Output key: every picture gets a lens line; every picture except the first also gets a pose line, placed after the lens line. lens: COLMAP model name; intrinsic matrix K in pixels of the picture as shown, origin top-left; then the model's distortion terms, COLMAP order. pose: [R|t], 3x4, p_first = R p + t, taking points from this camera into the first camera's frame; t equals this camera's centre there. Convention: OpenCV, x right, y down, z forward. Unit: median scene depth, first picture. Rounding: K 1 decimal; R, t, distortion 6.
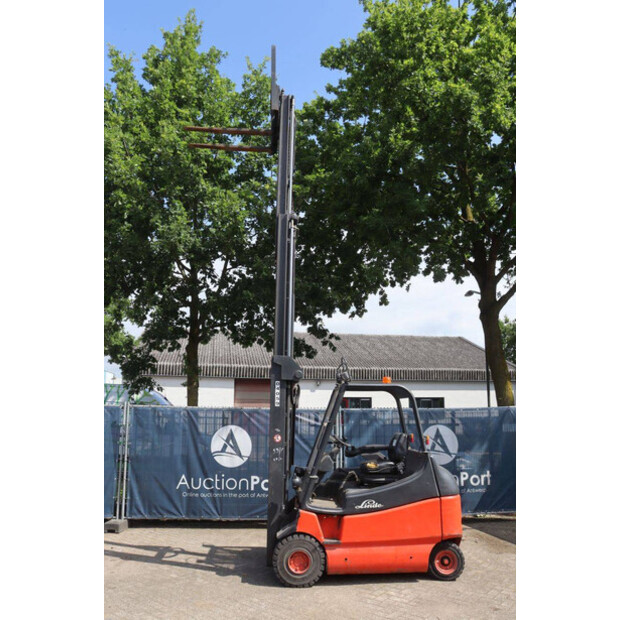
lens RADIAL K [[510.5, 0, 313.6], [0, 510.5, 297.7], [0, 0, 1]] dist [-0.145667, 0.107122]
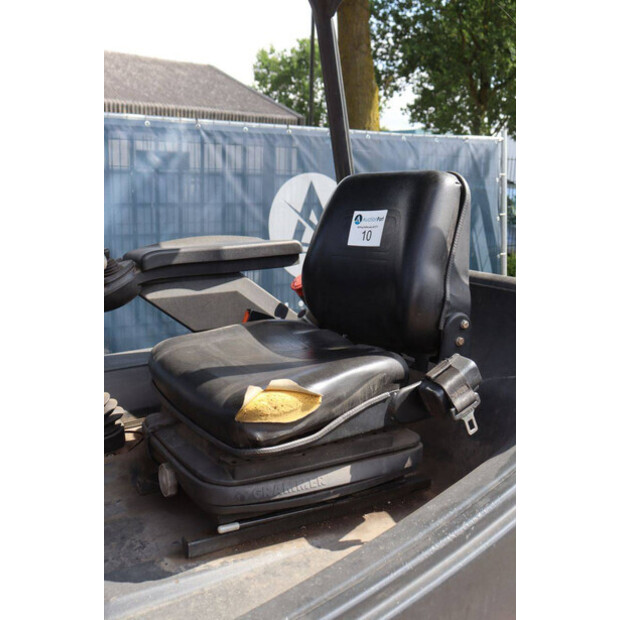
lens RADIAL K [[646.2, 0, 305.0], [0, 646.2, 305.0], [0, 0, 1]] dist [-0.034280, 0.000000]
pose [[0.895372, -0.072249, 0.439419, 0.049115], [-0.110033, 0.920261, 0.375516, 0.243088], [-0.431511, -0.384577, 0.816026, 0.858083]]
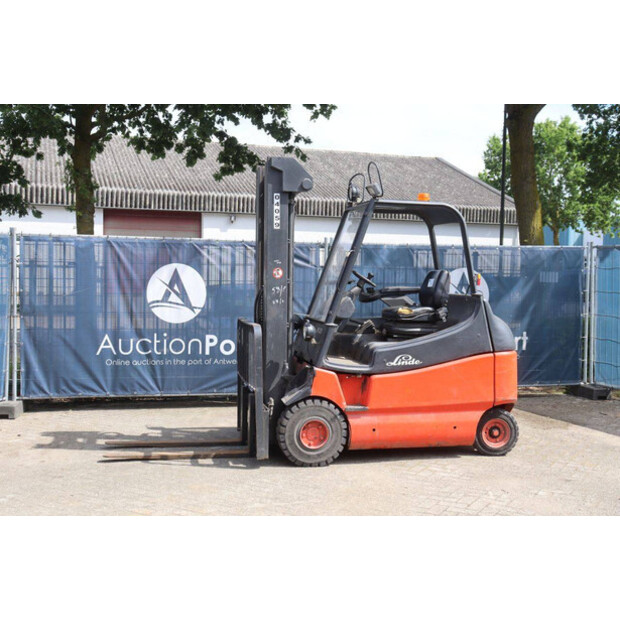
lens RADIAL K [[771.2, 0, 322.5], [0, 771.2, 305.0], [0, 0, 1]] dist [0.008085, 0.000000]
pose [[0.986663, 0.003220, 0.162745, -0.187414], [-0.046194, 0.964238, 0.260981, 0.033145], [-0.156084, -0.265018, 0.951527, -0.063352]]
